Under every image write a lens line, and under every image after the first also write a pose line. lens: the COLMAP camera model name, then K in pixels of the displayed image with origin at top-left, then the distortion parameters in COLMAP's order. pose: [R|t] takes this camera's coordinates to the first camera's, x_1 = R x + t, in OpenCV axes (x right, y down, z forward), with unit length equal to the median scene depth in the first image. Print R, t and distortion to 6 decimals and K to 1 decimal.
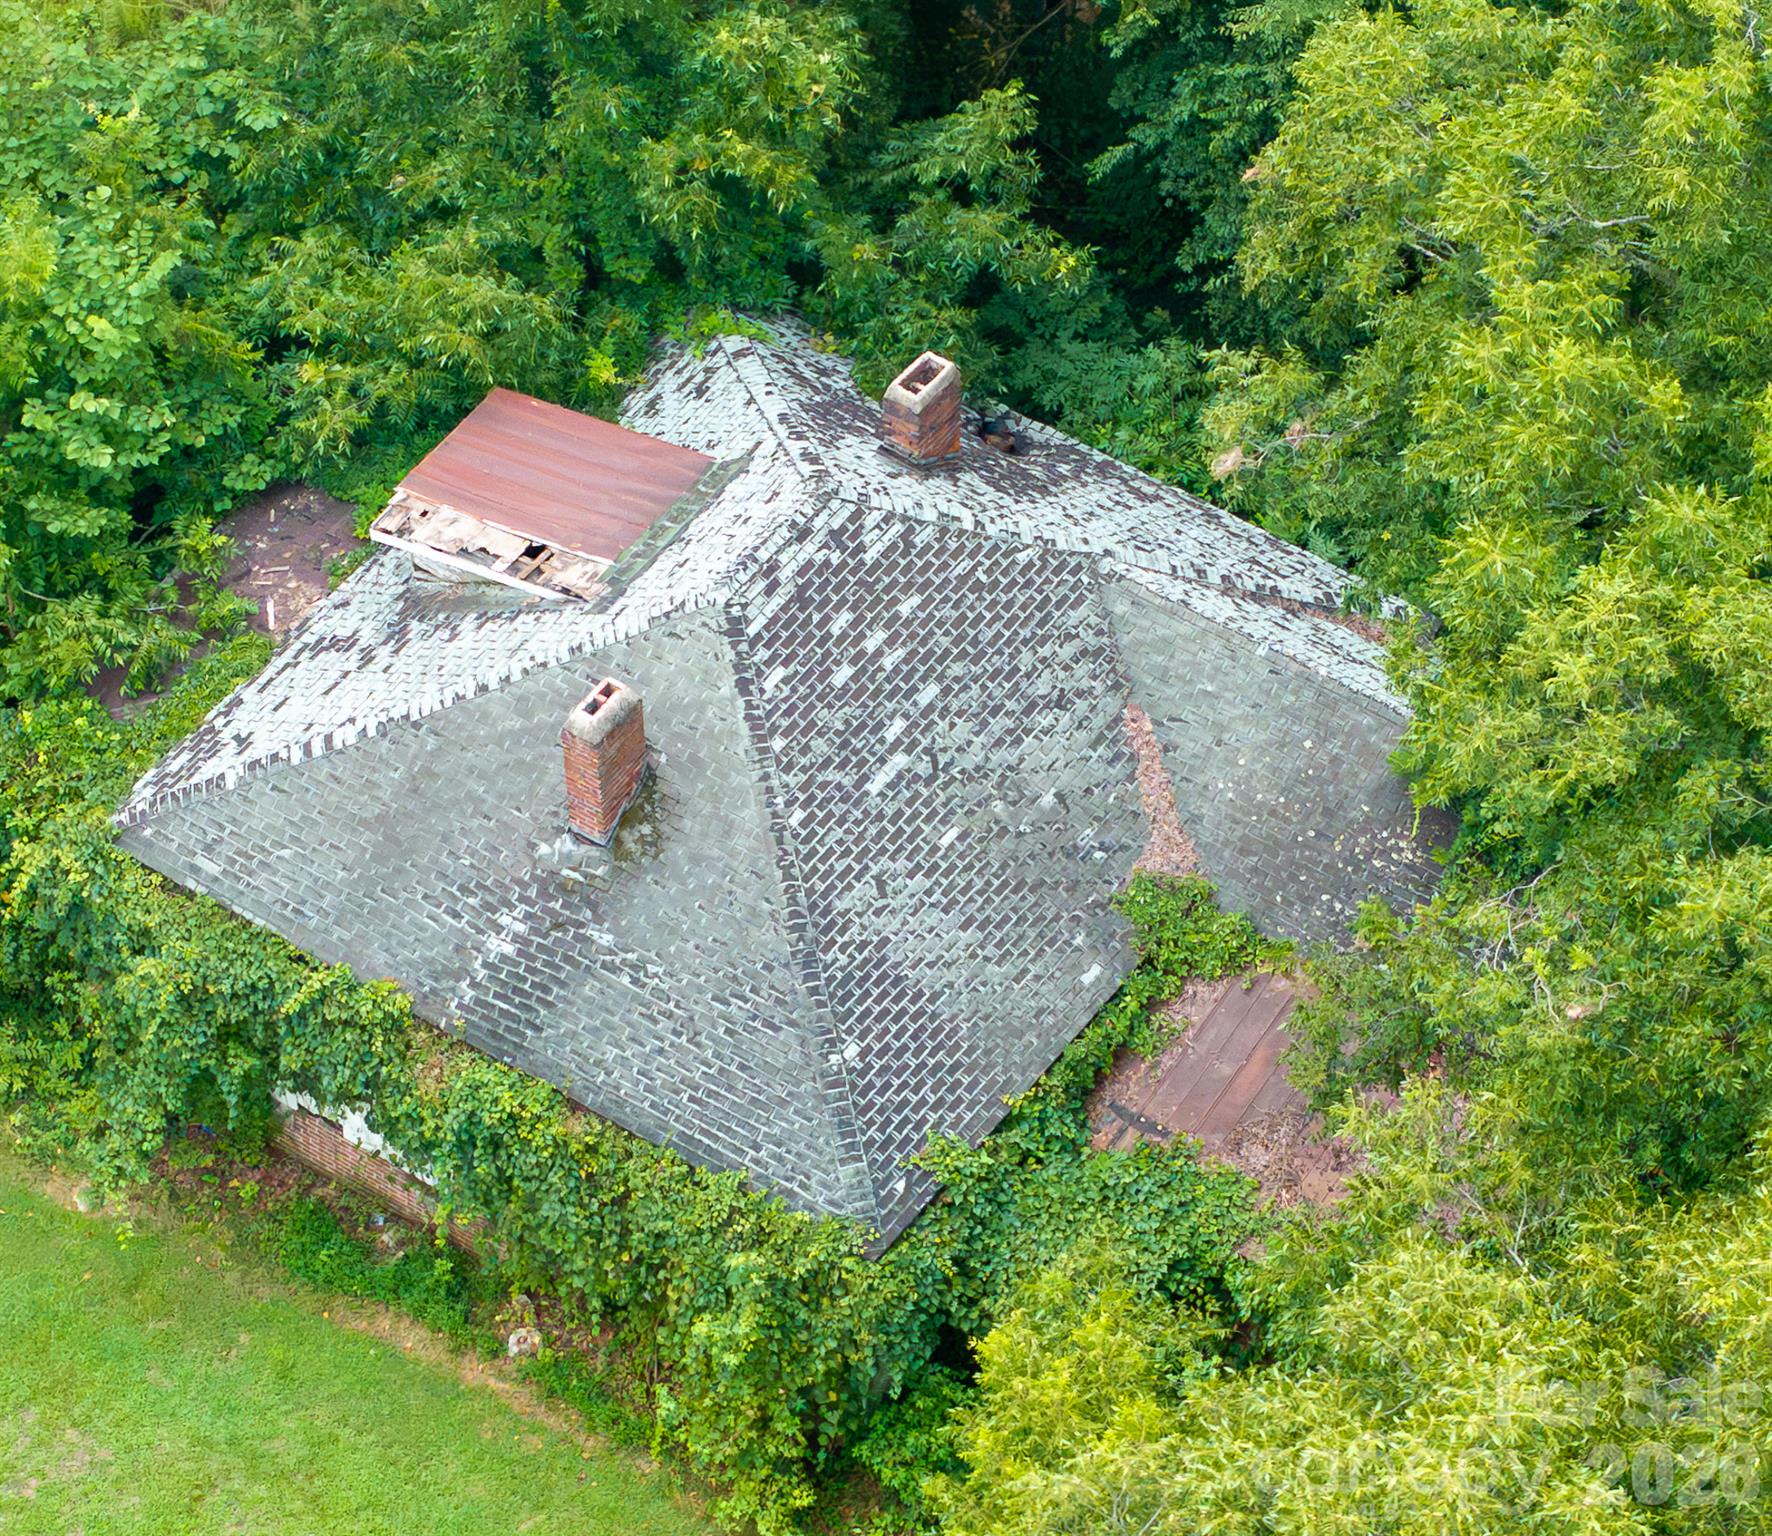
lens RADIAL K [[7802.2, 0, 886.0], [0, 7802.2, 768.0], [0, 0, 1]] dist [-0.398941, 6.670473]
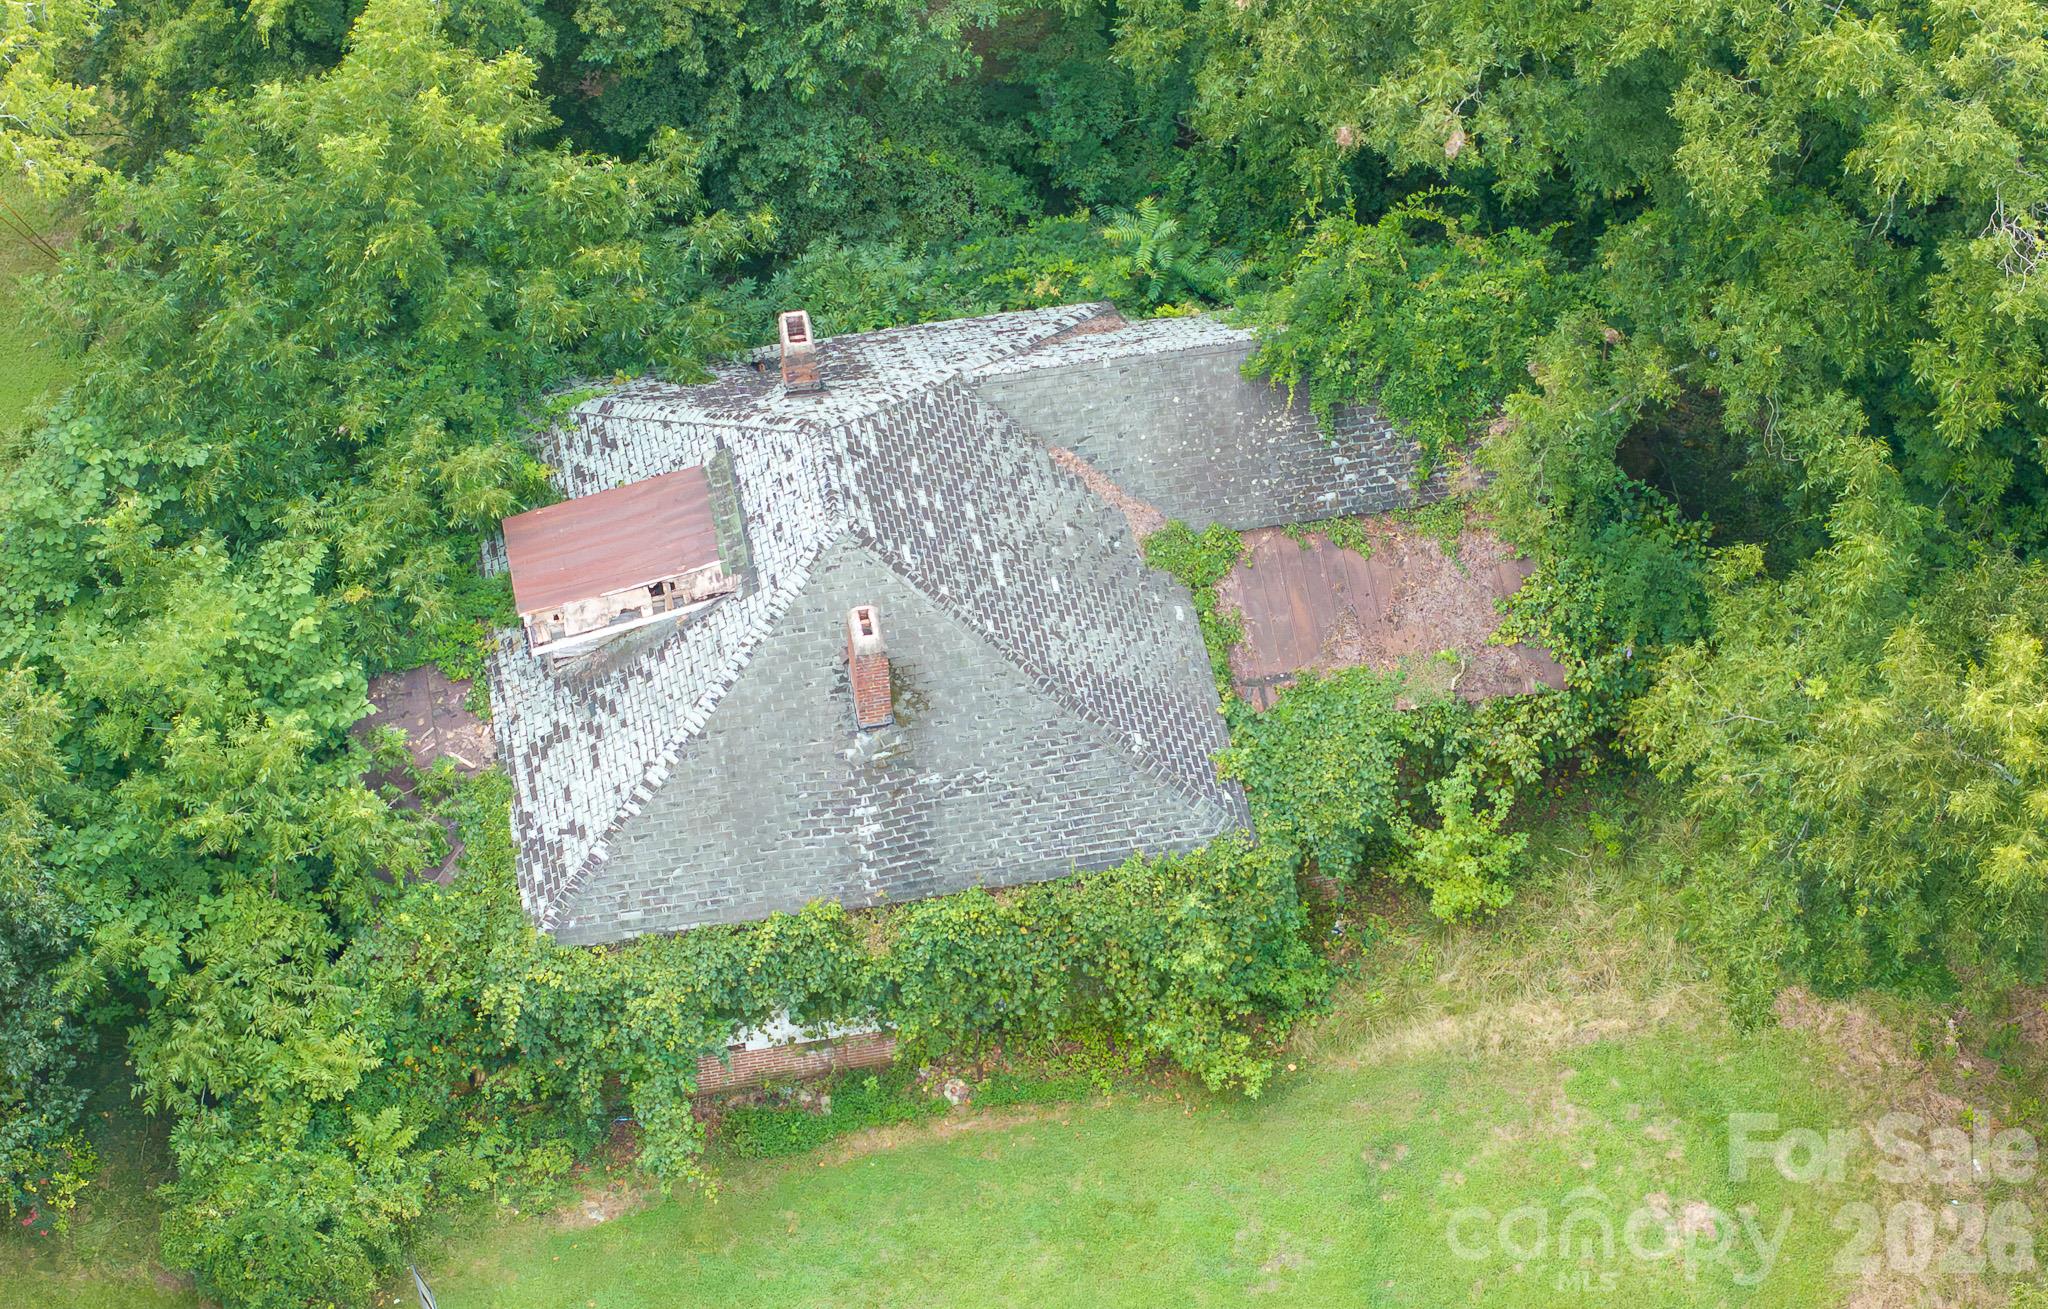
lens RADIAL K [[5684.4, 0, 1024.0], [0, 5684.4, 654.5], [0, 0, 1]] dist [-0.192148, -0.448464]
pose [[0.707260, -0.536680, 0.460172, -0.456252], [0.526512, 0.834252, 0.163733, -0.145525], [-0.471772, 0.126484, 0.872601, 0.134046]]
